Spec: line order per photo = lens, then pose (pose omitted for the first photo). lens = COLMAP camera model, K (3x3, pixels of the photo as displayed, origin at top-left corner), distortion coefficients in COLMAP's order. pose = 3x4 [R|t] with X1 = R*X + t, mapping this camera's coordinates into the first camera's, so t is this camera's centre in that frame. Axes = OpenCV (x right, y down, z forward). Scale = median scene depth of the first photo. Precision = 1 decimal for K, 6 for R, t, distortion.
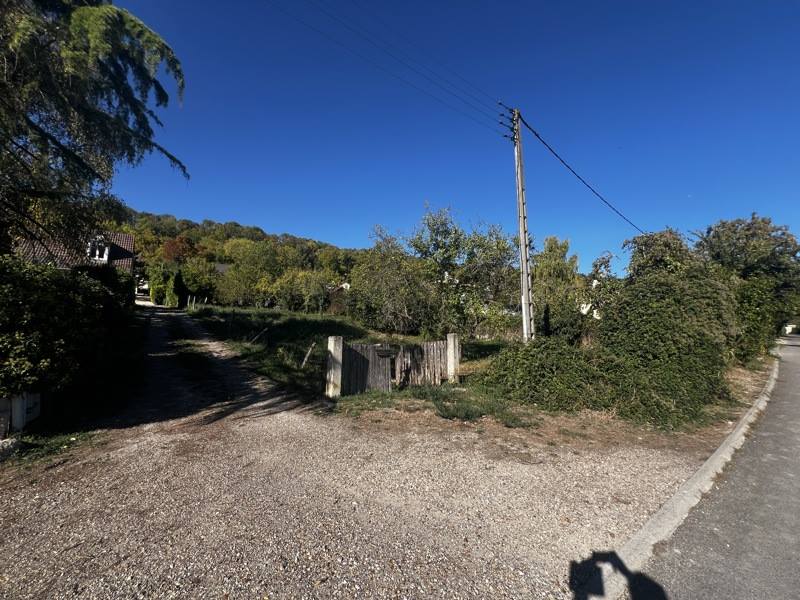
lens RADIAL K [[322.1, 0, 400.0], [0, 322.1, 300.0], [0, 0, 1]] dist [-0.002216, 0.000651]
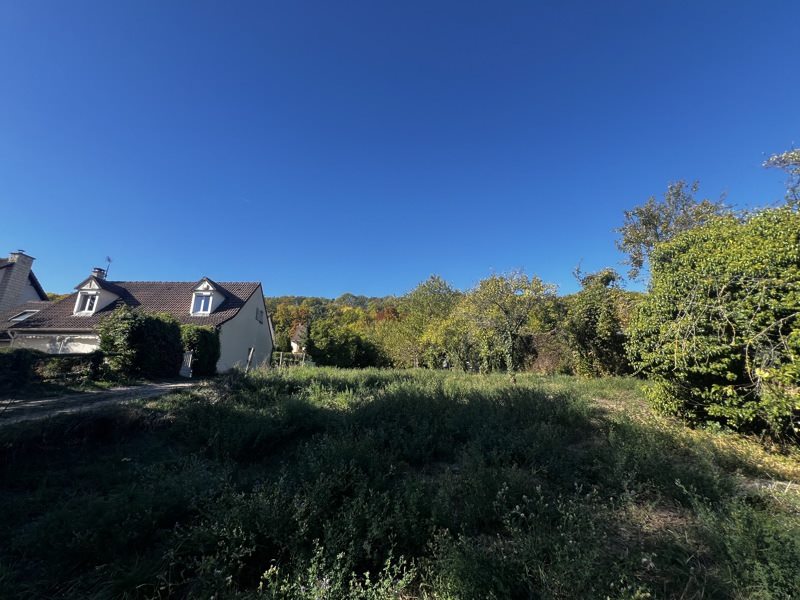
lens RADIAL K [[322.1, 0, 400.0], [0, 322.1, 300.0], [0, 0, 1]] dist [-0.002216, 0.000651]
pose [[0.805549, -0.175871, -0.565827, -0.079087], [0.064939, 0.975387, -0.210719, 0.021367], [0.588960, 0.133001, 0.797143, 0.422819]]
